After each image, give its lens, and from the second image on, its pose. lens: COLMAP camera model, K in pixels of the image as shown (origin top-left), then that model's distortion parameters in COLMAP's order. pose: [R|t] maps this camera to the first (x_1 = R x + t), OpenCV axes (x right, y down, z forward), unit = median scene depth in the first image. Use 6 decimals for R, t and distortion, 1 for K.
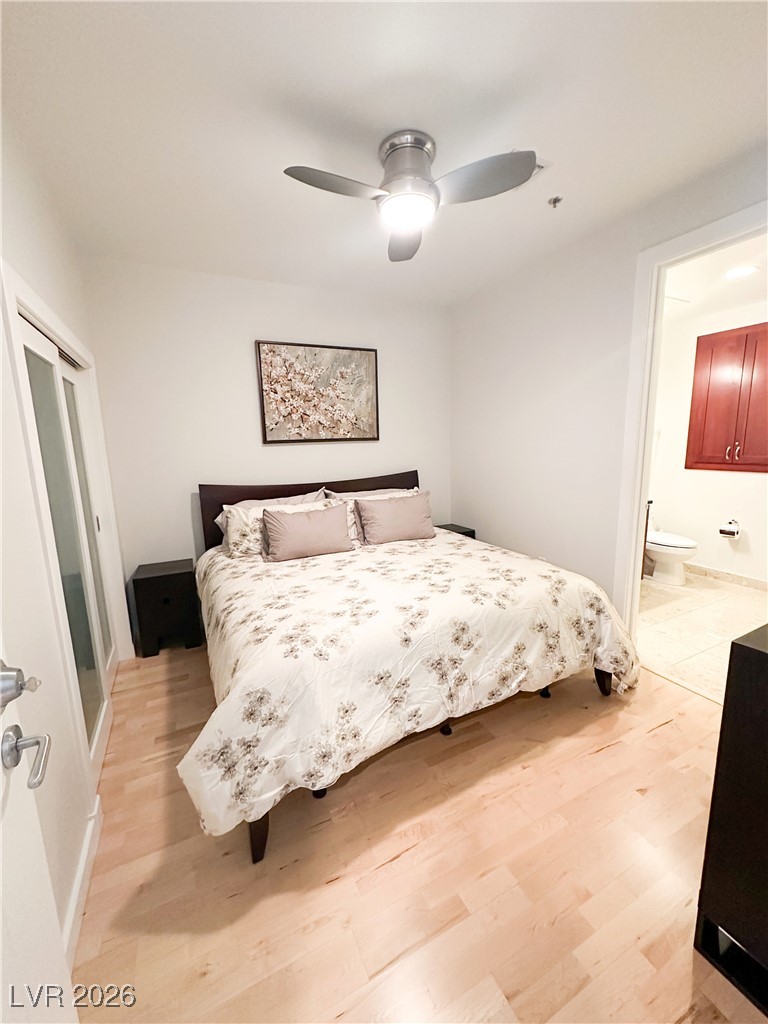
lens RADIAL K [[410.7, 0, 383.5], [0, 410.7, 511.7], [0, 0, 1]] dist [-0.000253, 0.000242]
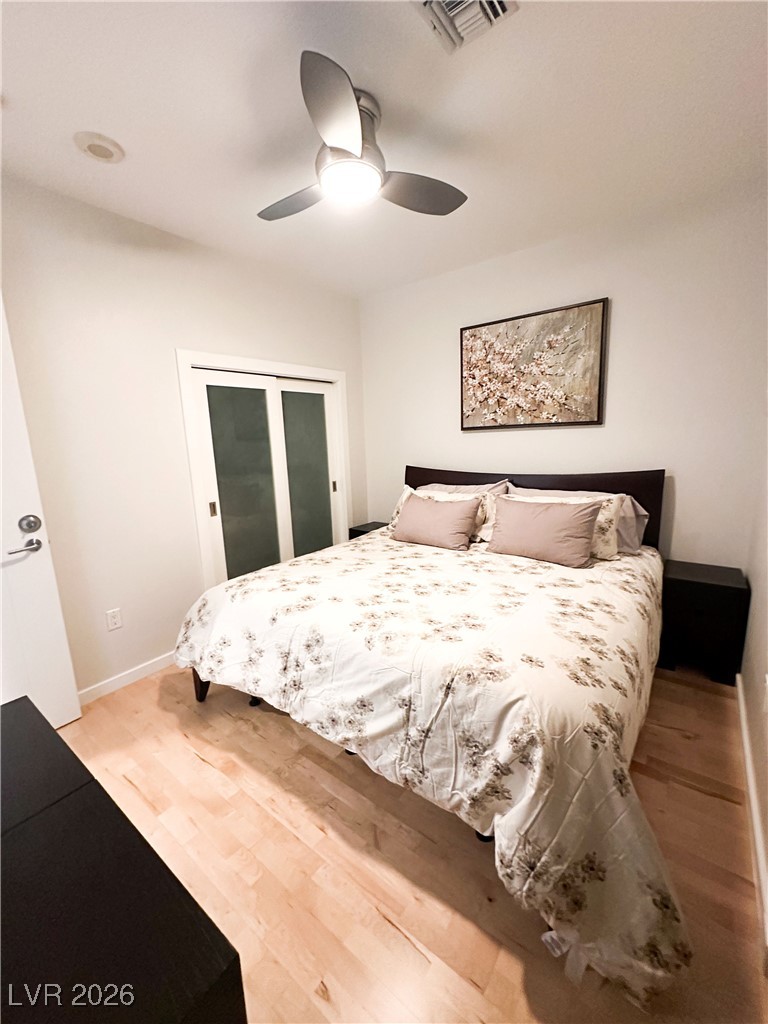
lens RADIAL K [[410.7, 0, 383.1], [0, 410.7, 510.5], [0, 0, 1]] dist [-0.000253, 0.000242]
pose [[0.438284, 0.173986, -0.881837, 0.559691], [-0.128157, 0.983159, 0.130281, -0.078597], [0.889653, 0.055913, 0.453201, 0.378320]]
